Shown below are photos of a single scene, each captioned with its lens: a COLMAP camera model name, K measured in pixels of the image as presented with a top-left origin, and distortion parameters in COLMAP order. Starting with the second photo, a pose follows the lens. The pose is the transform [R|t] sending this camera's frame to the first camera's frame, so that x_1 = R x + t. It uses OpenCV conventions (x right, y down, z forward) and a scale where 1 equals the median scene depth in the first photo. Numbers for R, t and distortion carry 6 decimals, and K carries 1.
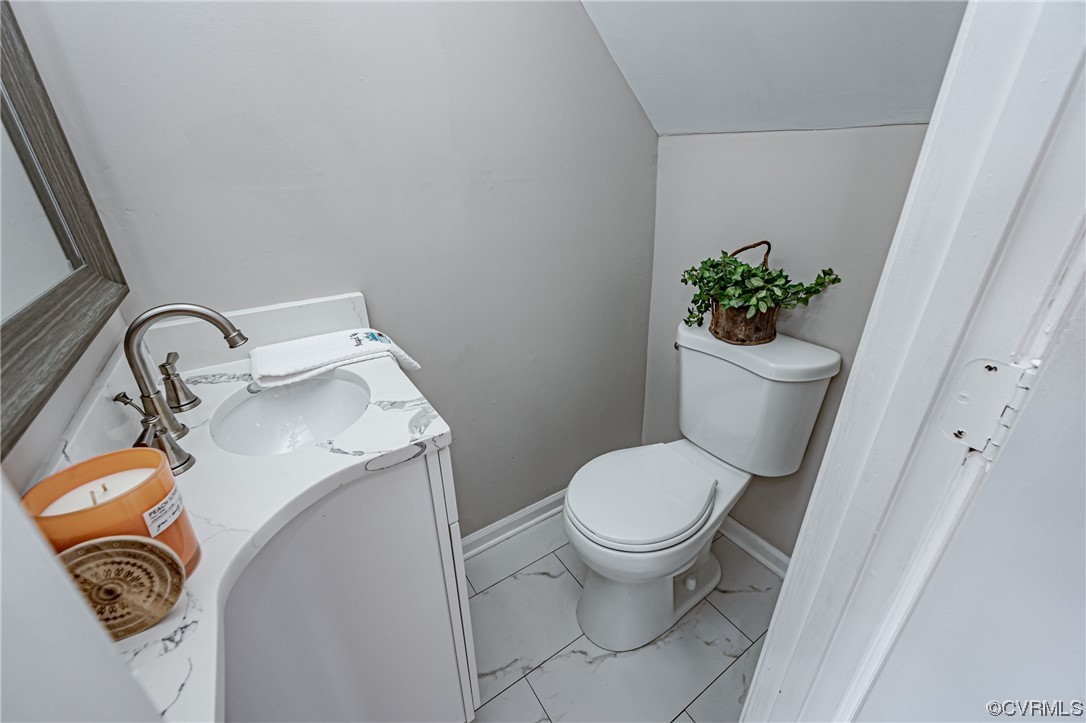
lens RADIAL K [[435.2, 0, 539.7], [0, 435.2, 357.1], [0, 0, 1]] dist [0.000135, -0.000180]
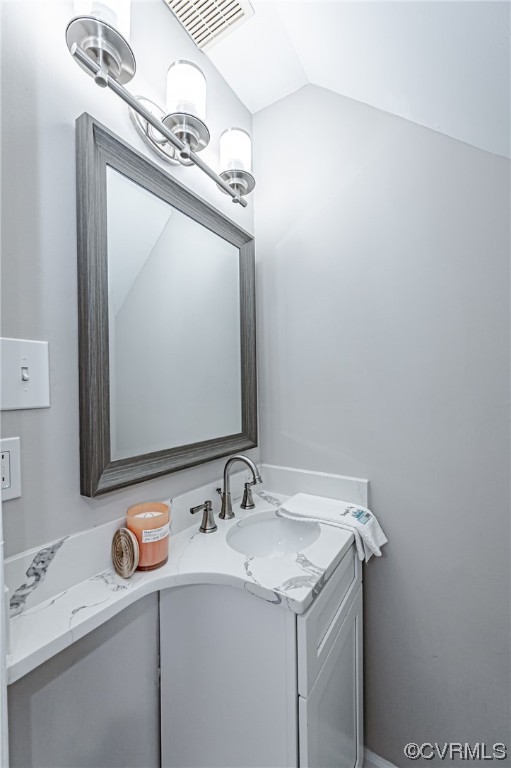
lens RADIAL K [[307.8, 0, 255.5], [0, 307.8, 384.0], [0, 0, 1]] dist [0.000135, -0.000180]
pose [[0.403309, 0.002190, -0.915061, 0.428964], [-0.381436, 0.909379, -0.165940, -0.158035], [0.831774, 0.415962, 0.367596, 0.251850]]
